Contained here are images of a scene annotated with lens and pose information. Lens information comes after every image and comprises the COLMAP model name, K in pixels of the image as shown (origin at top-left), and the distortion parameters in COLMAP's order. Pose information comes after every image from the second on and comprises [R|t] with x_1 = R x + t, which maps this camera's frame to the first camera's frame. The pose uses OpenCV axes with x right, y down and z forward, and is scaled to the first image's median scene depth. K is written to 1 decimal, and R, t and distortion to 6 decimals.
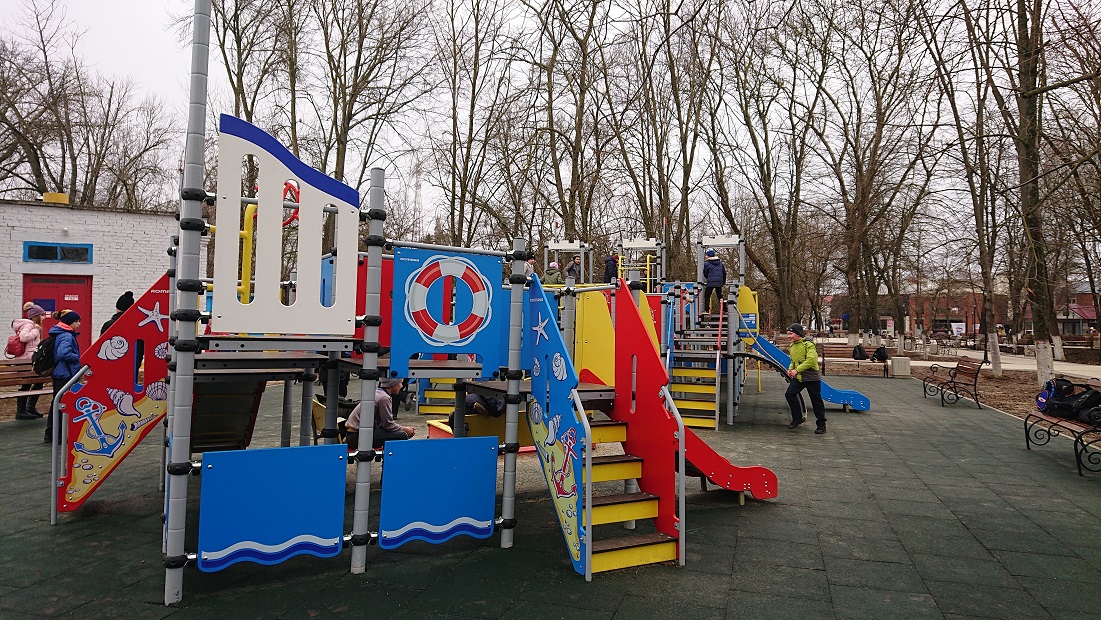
lens RADIAL K [[803.4, 0, 550.5], [0, 803.4, 310.0], [0, 0, 1]] dist [-0.000015, -0.001514]
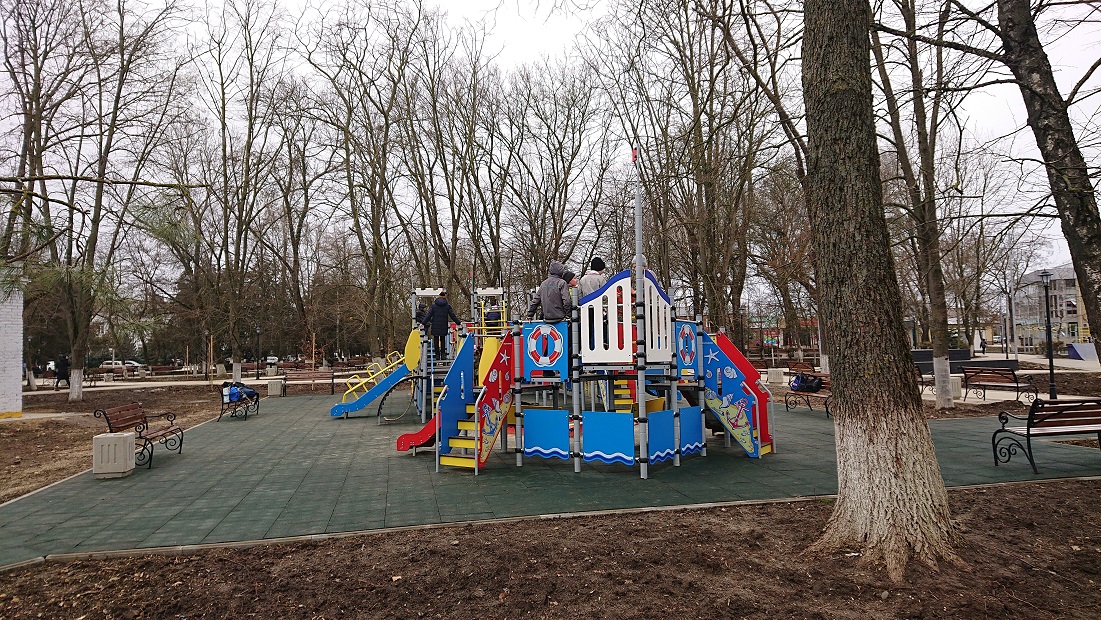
lens RADIAL K [[803.4, 0, 550.5], [0, 803.4, 310.0], [0, 0, 1]] dist [-0.000015, -0.001514]
pose [[0.885567, -0.008963, 0.464425, -1.416381], [0.022576, 0.999463, -0.023760, -0.060127], [-0.463963, 0.031525, 0.885293, -0.745655]]
